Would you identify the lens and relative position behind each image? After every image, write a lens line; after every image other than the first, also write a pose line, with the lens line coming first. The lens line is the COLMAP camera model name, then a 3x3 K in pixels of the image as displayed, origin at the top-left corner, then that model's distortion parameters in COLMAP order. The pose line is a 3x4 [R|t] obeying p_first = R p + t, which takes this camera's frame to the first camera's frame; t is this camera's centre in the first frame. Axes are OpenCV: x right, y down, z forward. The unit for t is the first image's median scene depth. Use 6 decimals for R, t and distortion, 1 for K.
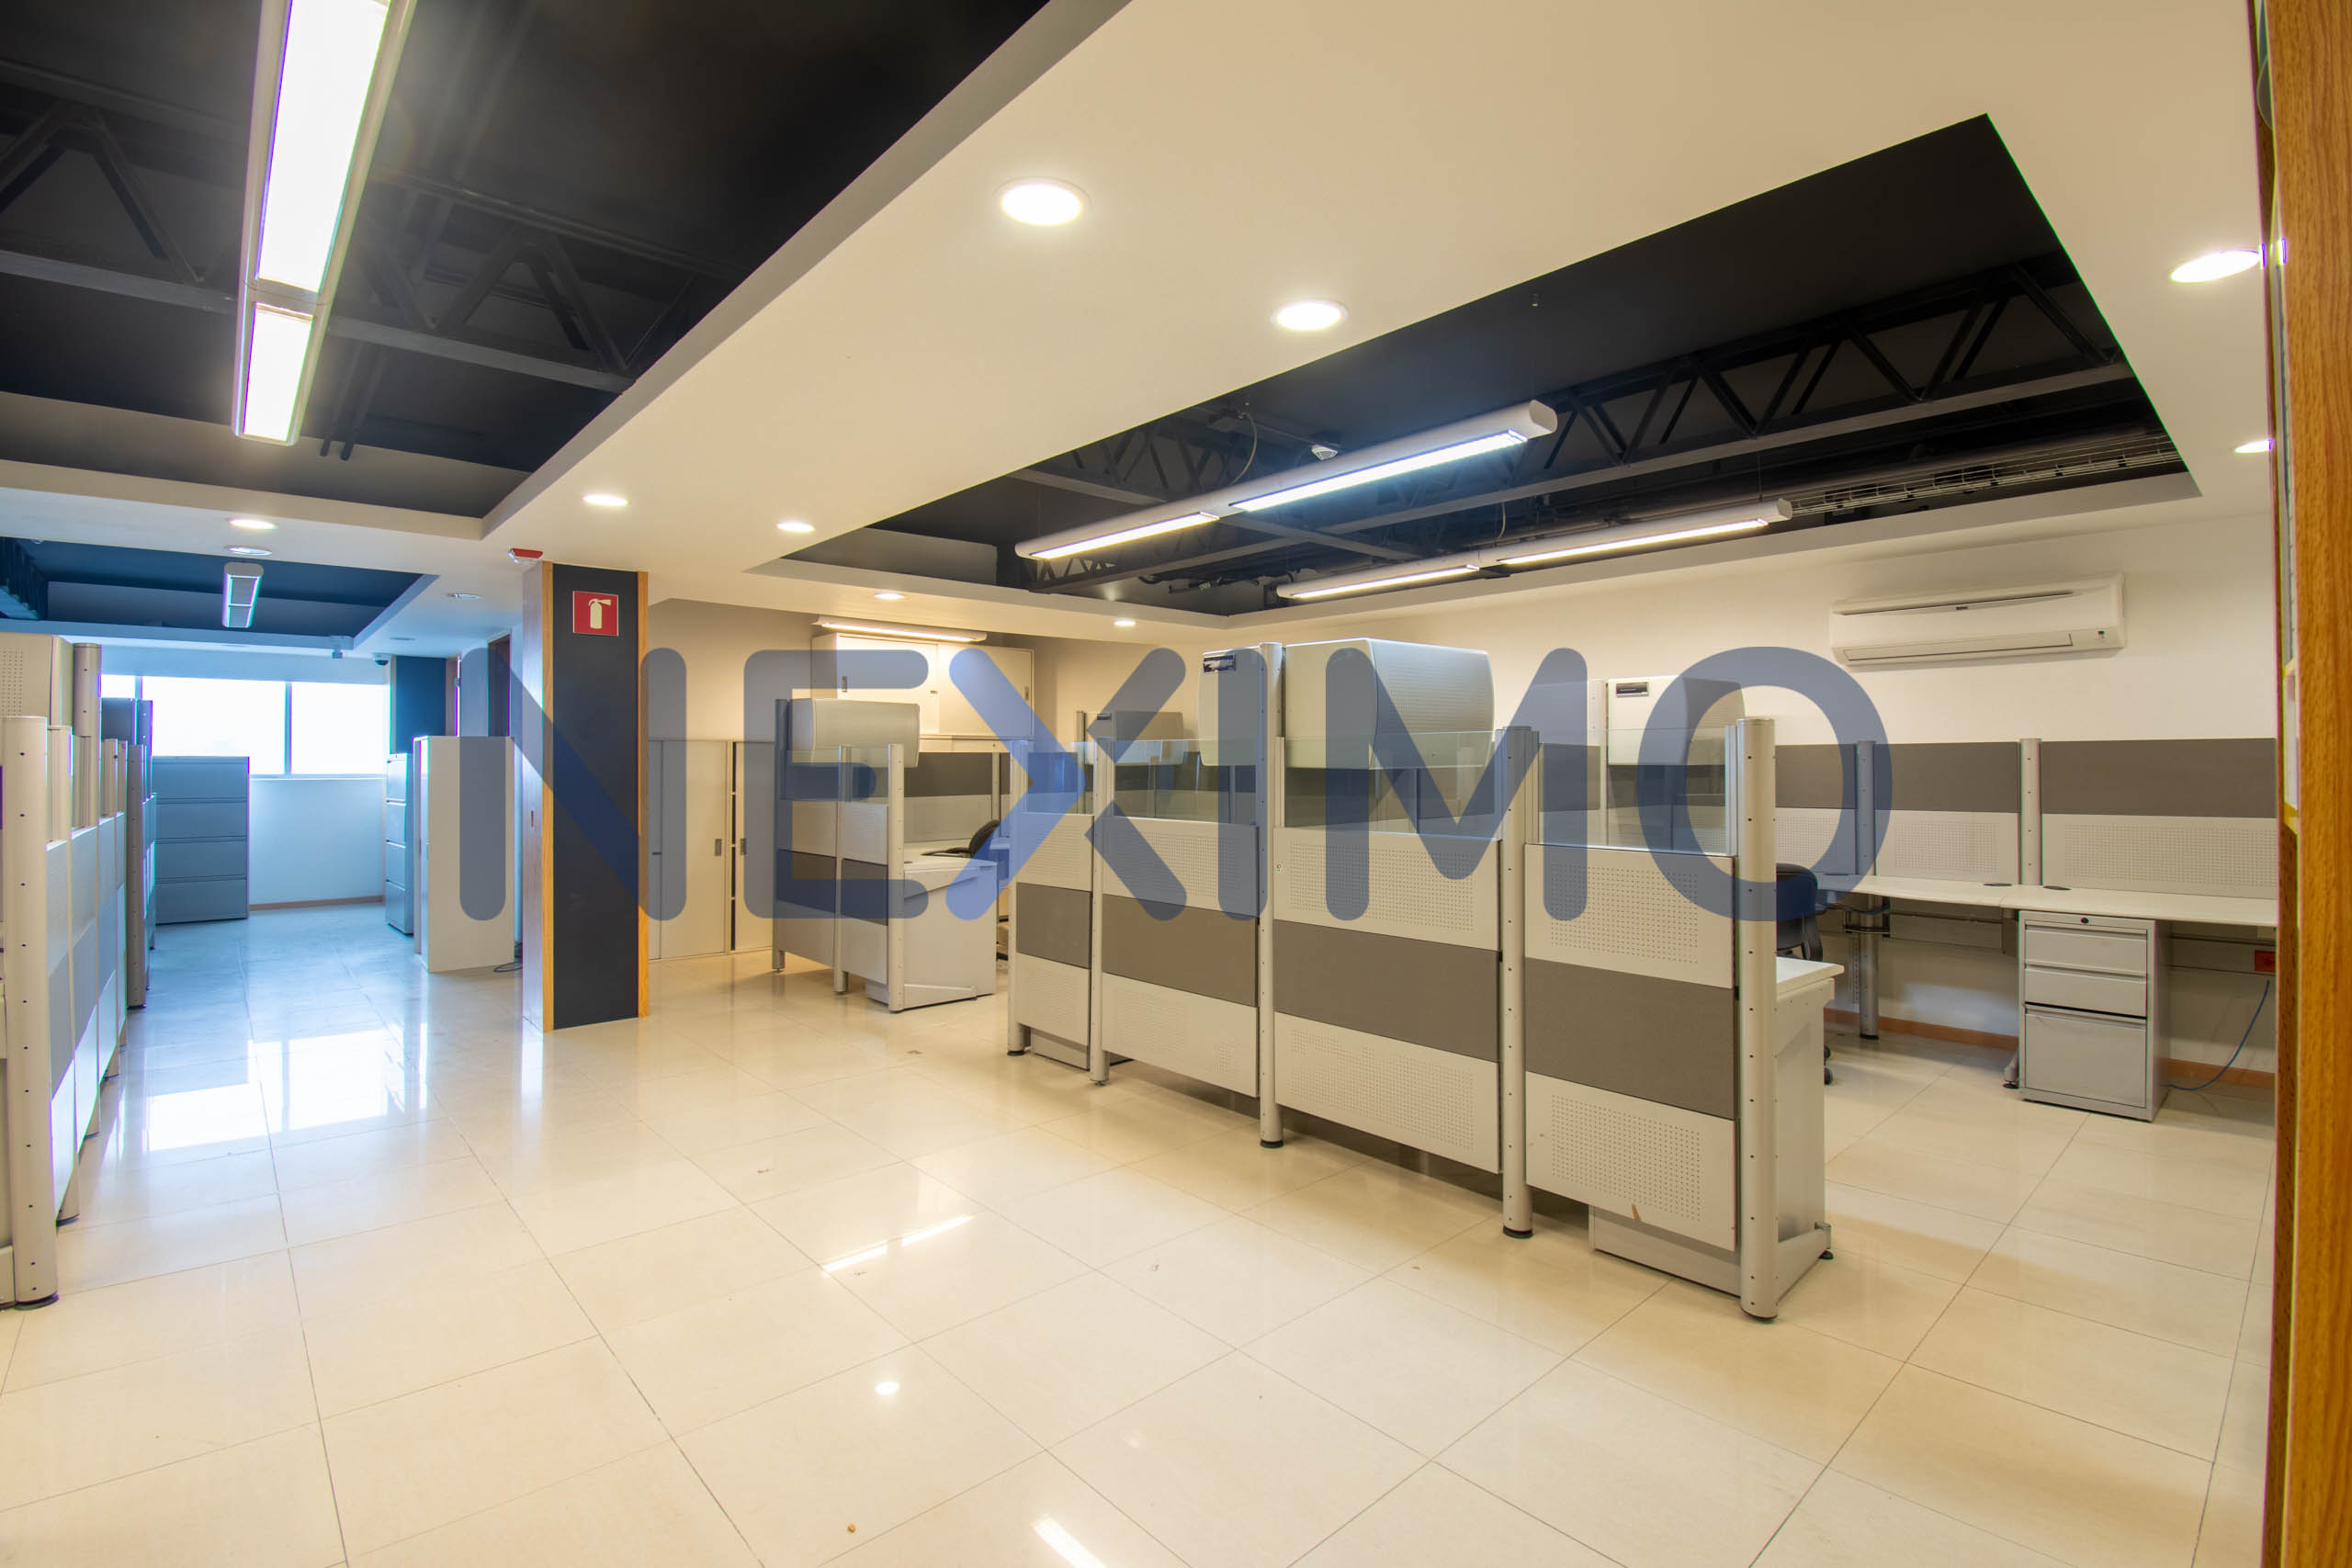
lens RADIAL K [[1085.0, 0, 1177.4], [0, 1085.0, 747.9], [0, 0, 1]] dist [0.013657, -0.020175]
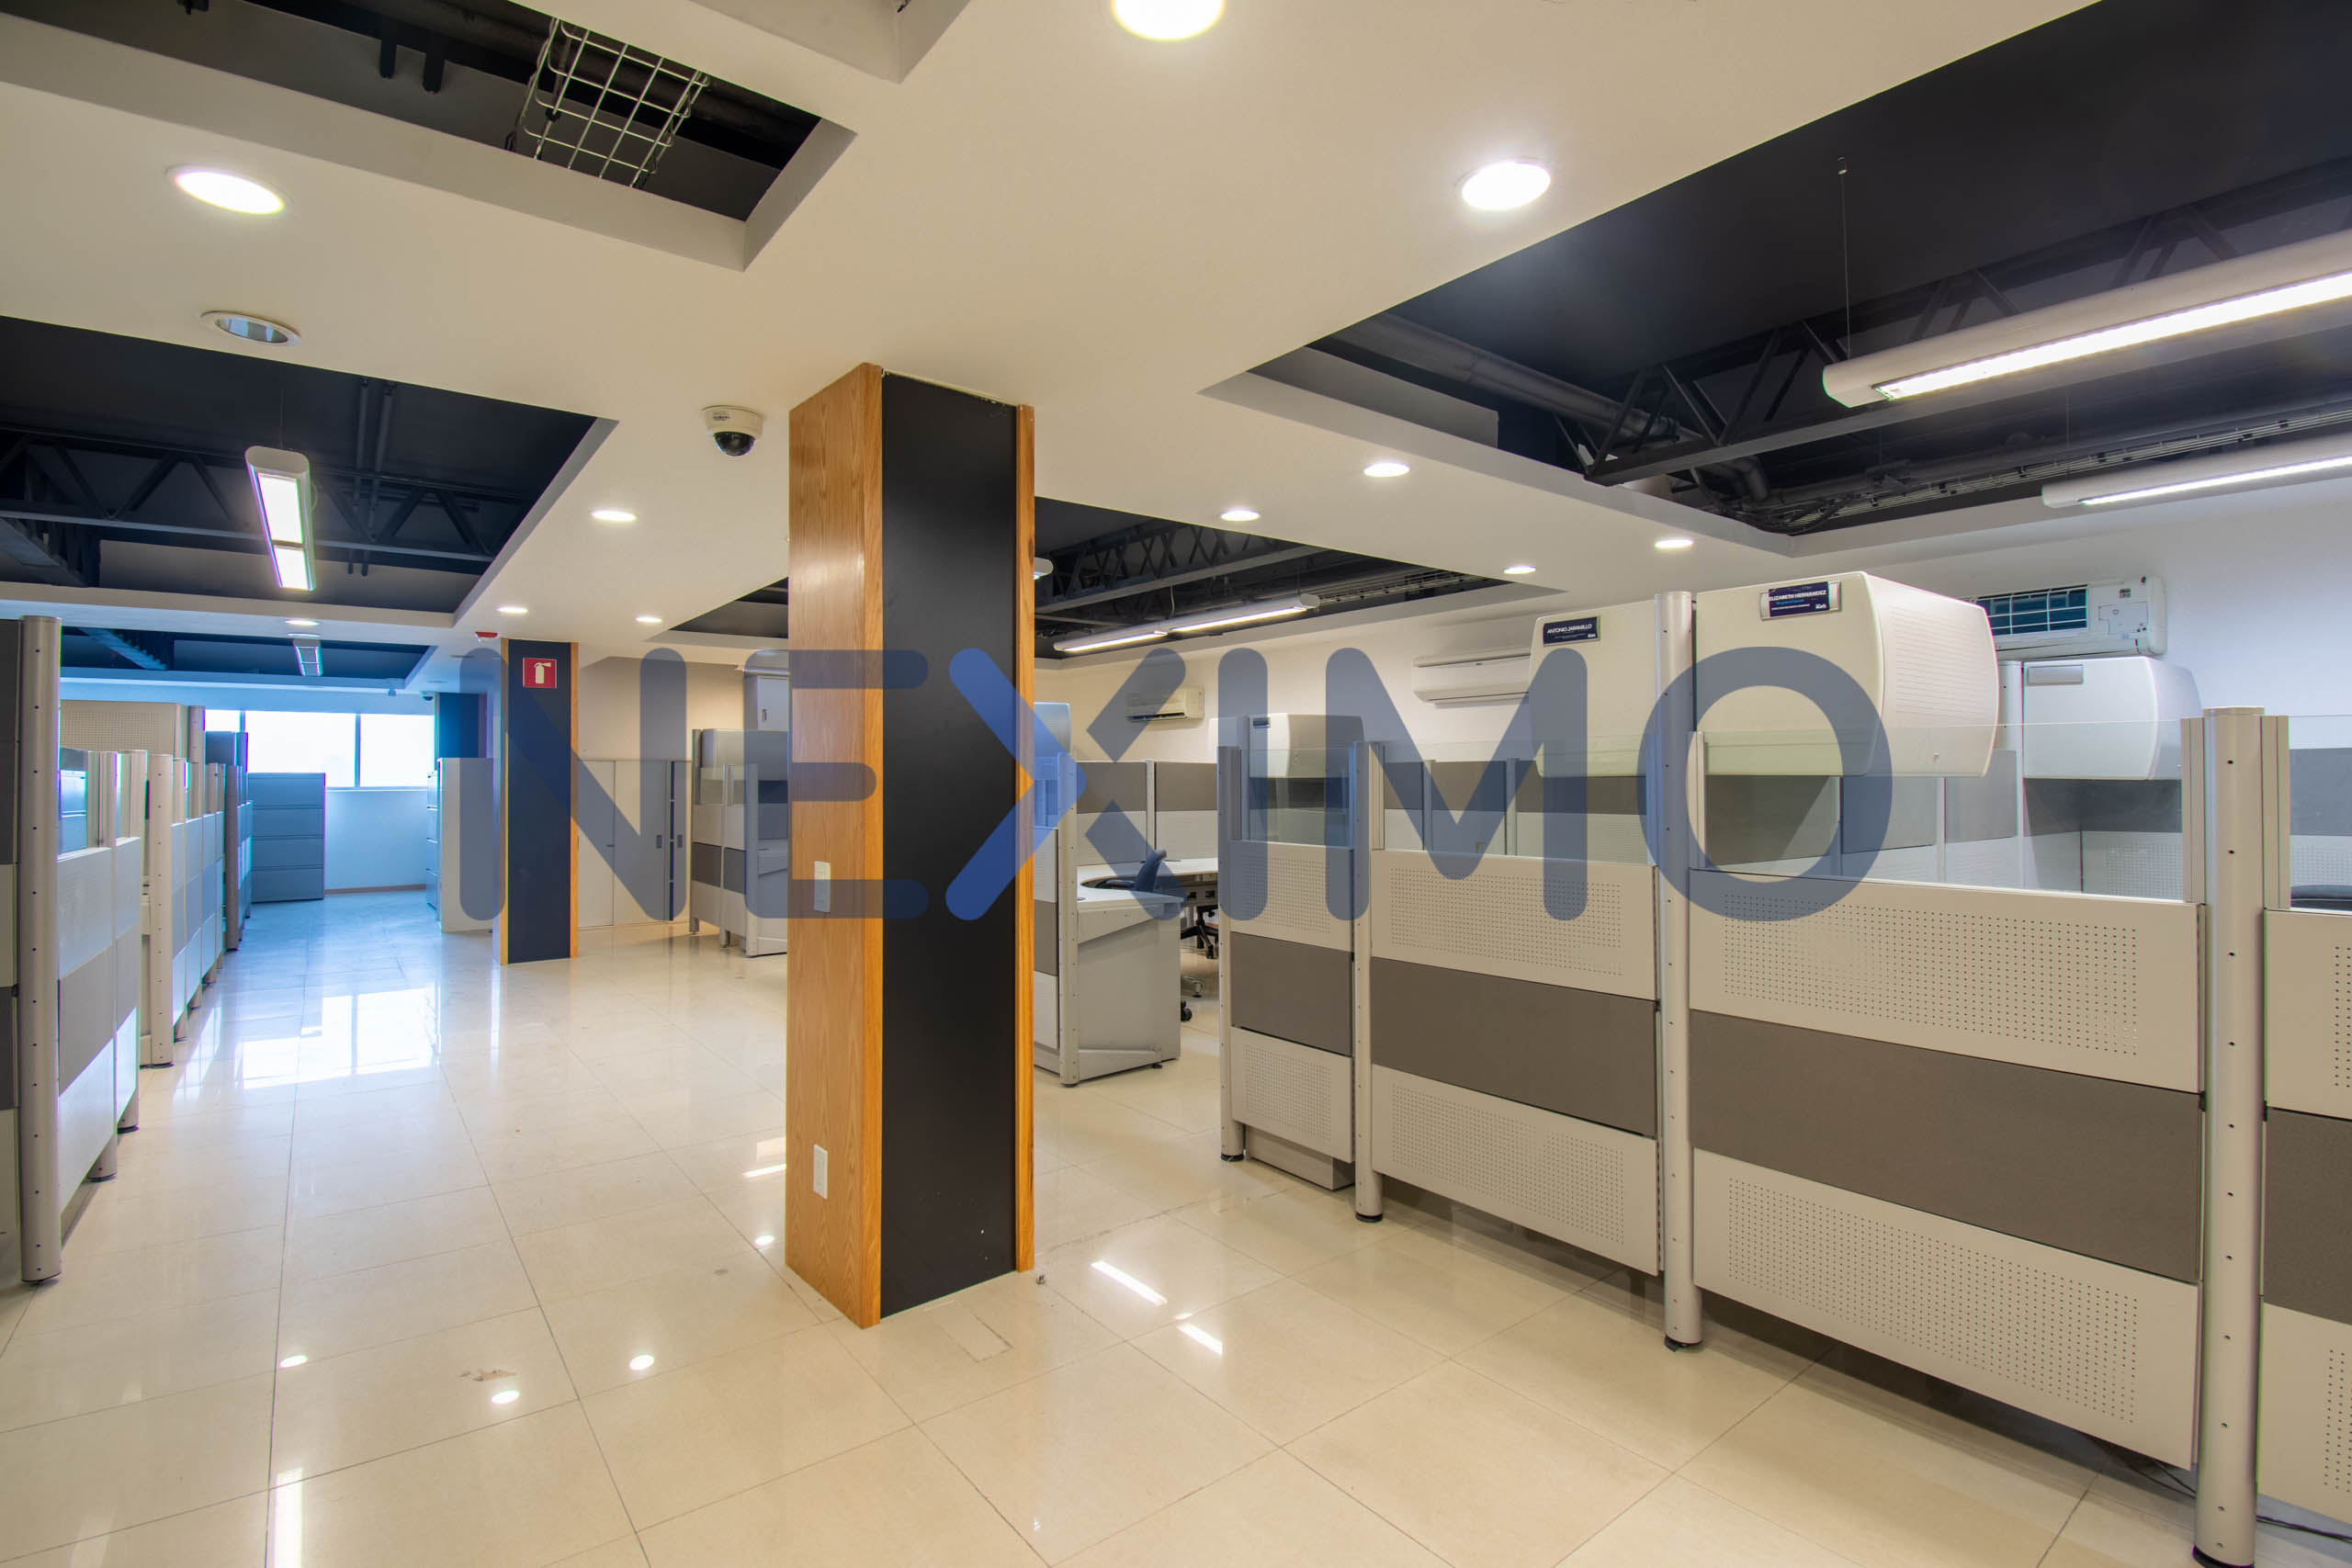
lens RADIAL K [[1085.0, 0, 1177.4], [0, 1085.0, 747.9], [0, 0, 1]] dist [0.013657, -0.020175]
pose [[0.998039, -0.004102, -0.062458, 0.287634], [0.003423, 0.999934, -0.010963, -0.005235], [0.062498, 0.010728, 0.997987, -0.273054]]
